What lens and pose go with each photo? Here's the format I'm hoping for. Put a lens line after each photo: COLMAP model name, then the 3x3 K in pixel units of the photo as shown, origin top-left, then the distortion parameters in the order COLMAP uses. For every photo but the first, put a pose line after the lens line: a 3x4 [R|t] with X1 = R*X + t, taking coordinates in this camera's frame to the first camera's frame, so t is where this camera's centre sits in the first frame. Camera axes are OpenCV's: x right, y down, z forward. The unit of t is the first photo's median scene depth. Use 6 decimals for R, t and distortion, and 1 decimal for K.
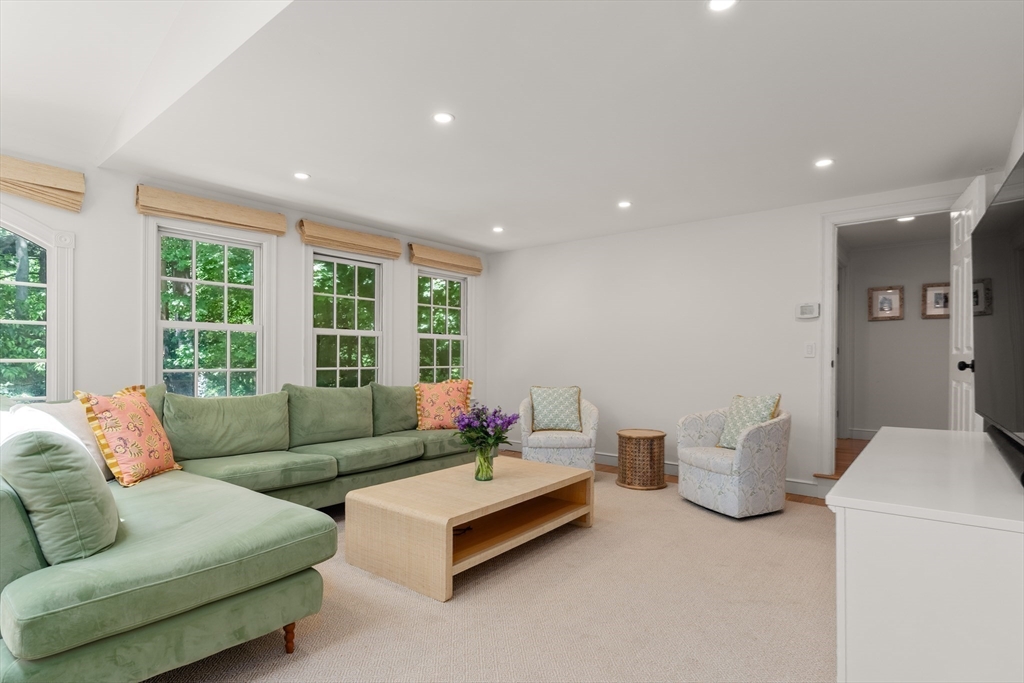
lens RADIAL K [[526.3, 0, 509.6], [0, 526.3, 358.3], [0, 0, 1]] dist [-0.000040, 0.001584]
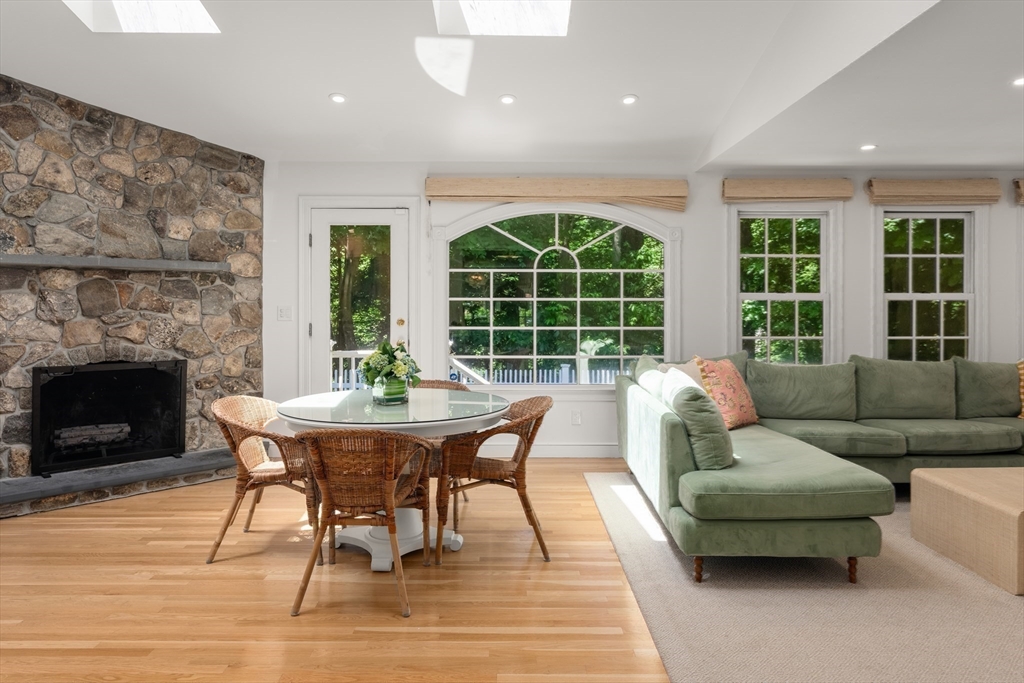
lens RADIAL K [[690.2, 0, 510.6], [0, 690.2, 301.3], [0, 0, 1]] dist [0.001182, -0.000863]
pose [[0.644203, -0.003711, -0.764846, 0.170249], [0.002222, 0.999993, -0.002980, -0.054345], [0.764852, 0.000220, 0.644207, -0.364282]]
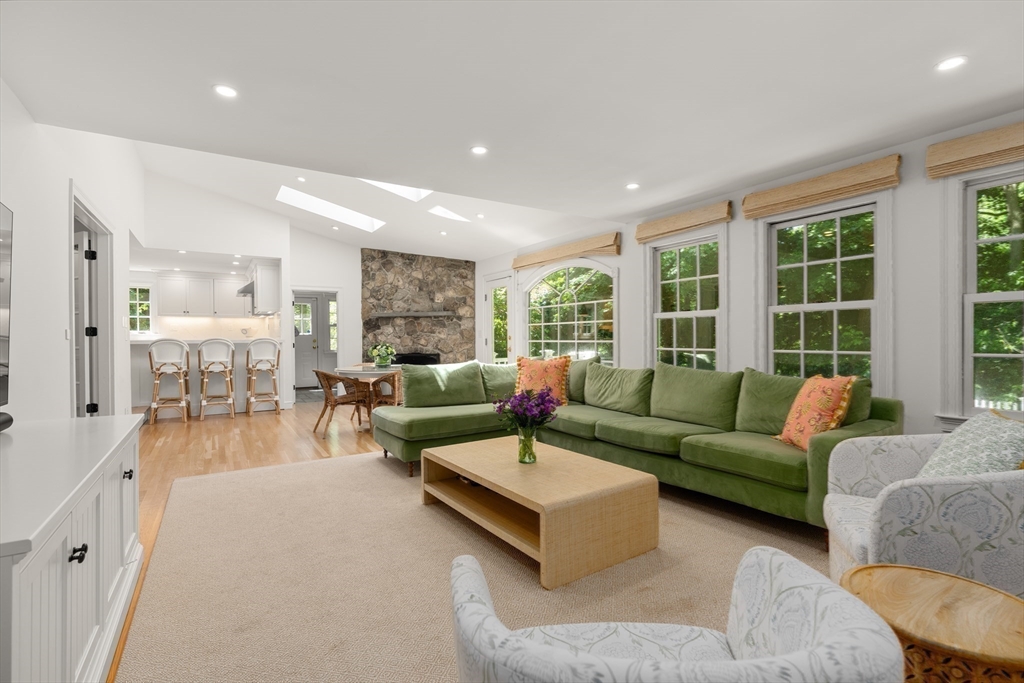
lens RADIAL K [[459.3, 0, 512.0], [0, 459.3, 339.2], [0, 0, 1]] dist [-0.002911, -0.000118]
pose [[-0.295884, -0.000227, -0.955224, 0.670365], [0.006443, 0.999977, -0.002233, -0.002124], [0.955202, -0.006815, -0.295876, 1.046011]]
